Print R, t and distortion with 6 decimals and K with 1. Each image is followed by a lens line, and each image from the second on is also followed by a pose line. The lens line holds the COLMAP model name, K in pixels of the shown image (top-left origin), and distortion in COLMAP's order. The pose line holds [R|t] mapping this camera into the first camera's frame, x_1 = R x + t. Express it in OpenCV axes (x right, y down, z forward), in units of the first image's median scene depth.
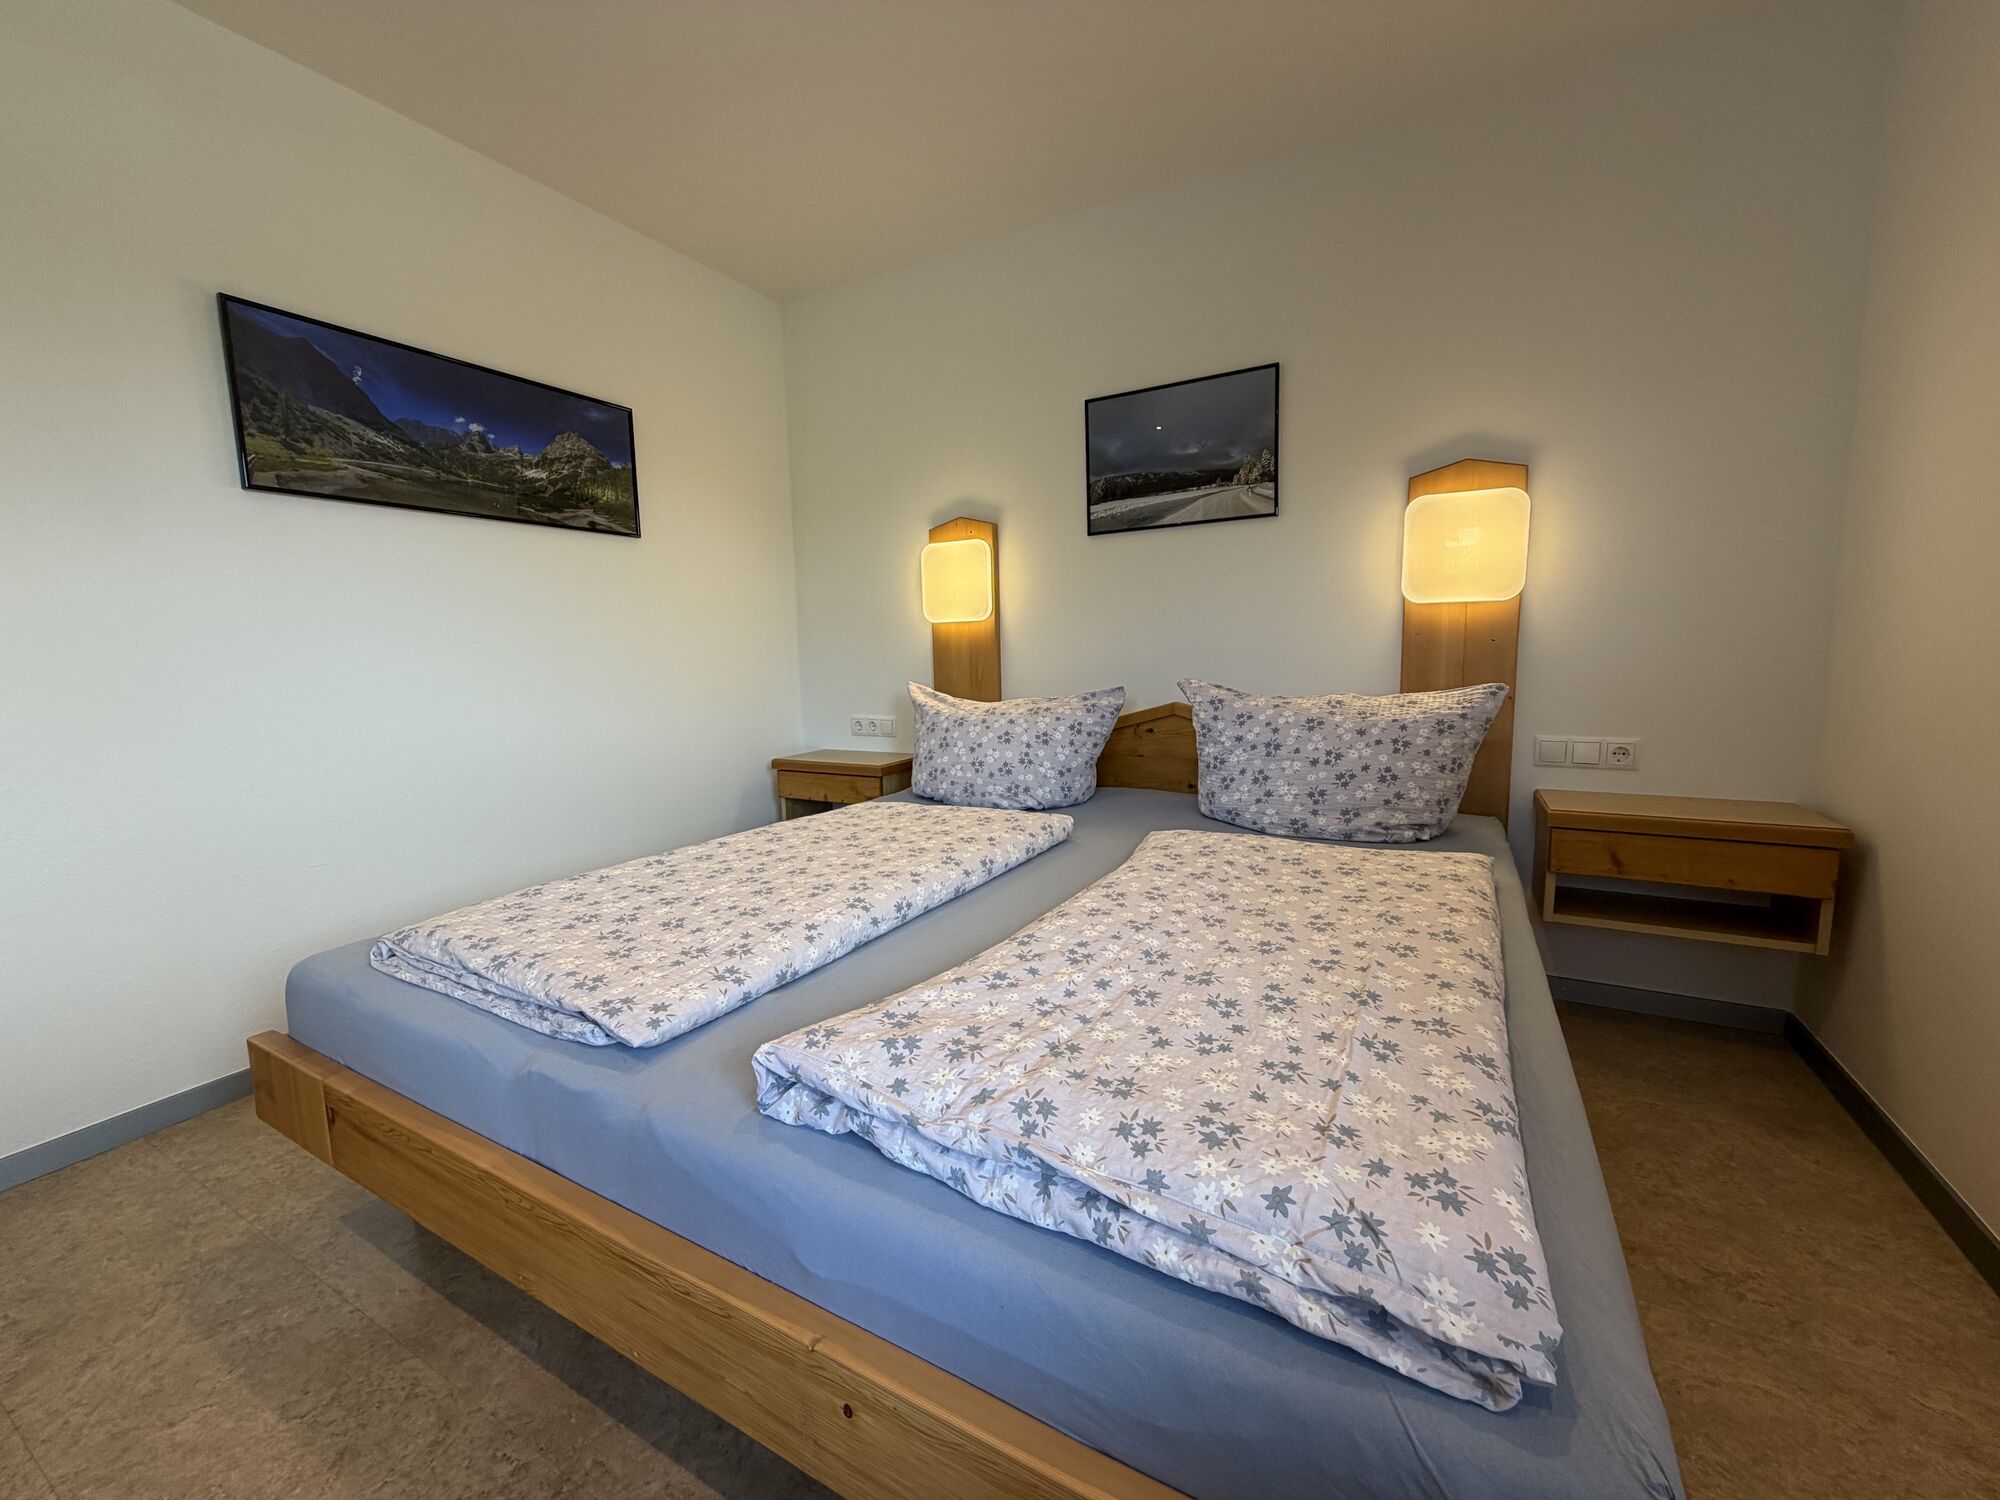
lens RADIAL K [[796.7, 0, 997.5], [0, 796.7, 746.7], [0, 0, 1]] dist [0.000541, 0.000091]
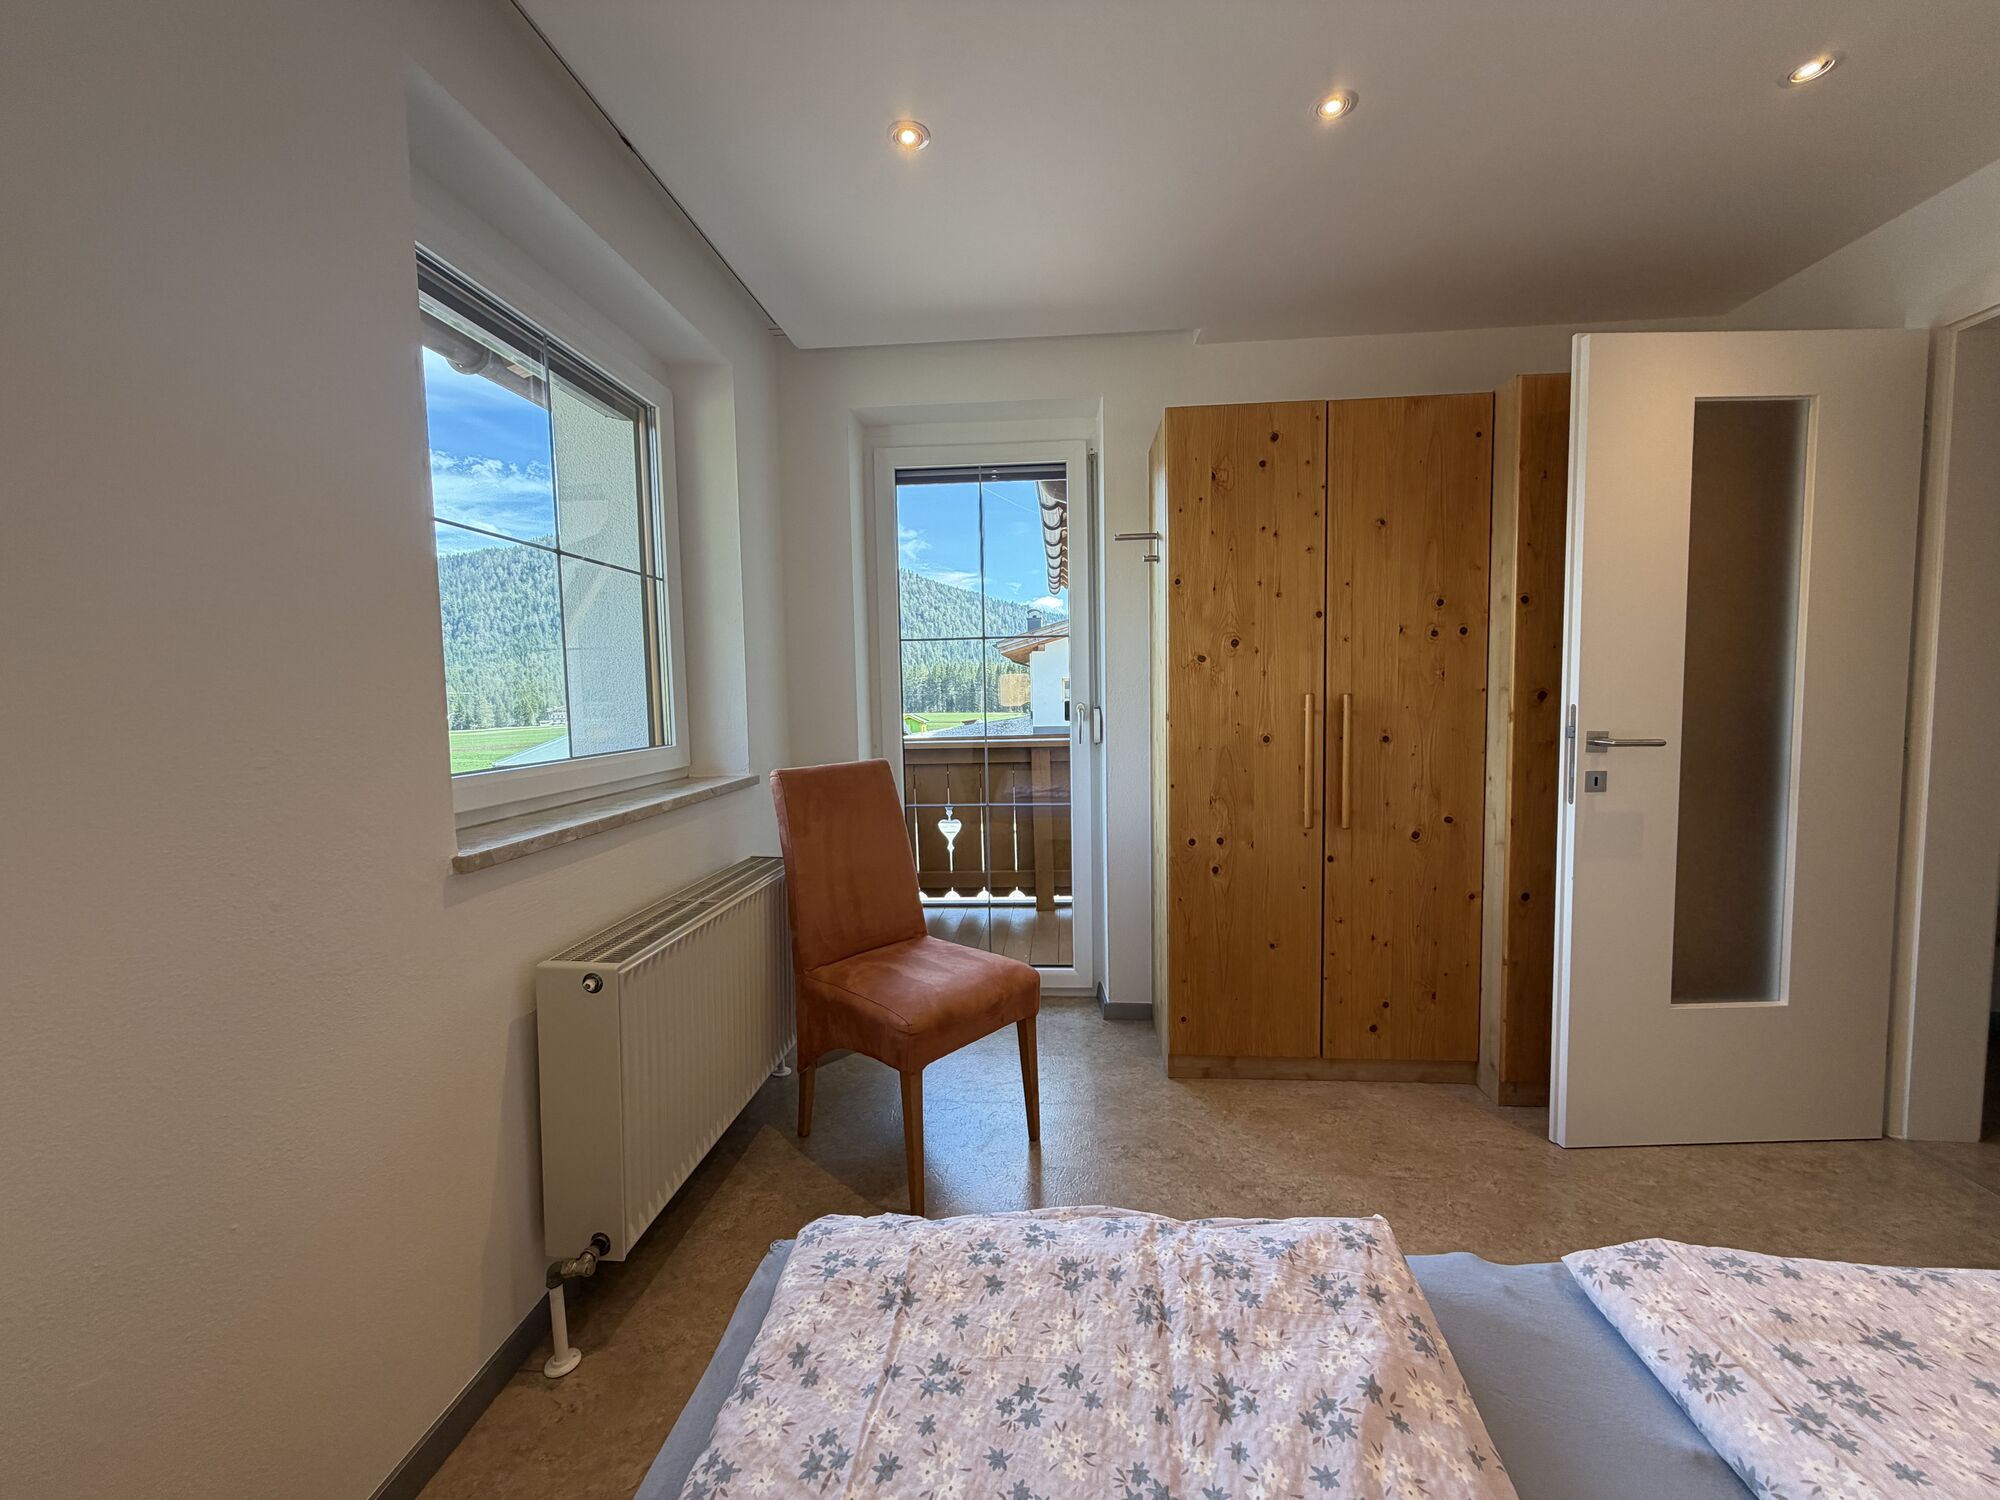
lens RADIAL K [[796.7, 0, 997.5], [0, 796.7, 746.7], [0, 0, 1]] dist [0.000541, 0.000091]
pose [[-0.908952, 0.066808, -0.411513, 0.601769], [-0.012996, 0.982057, 0.188138, -0.468953], [0.416698, 0.176357, -0.891774, 1.648373]]
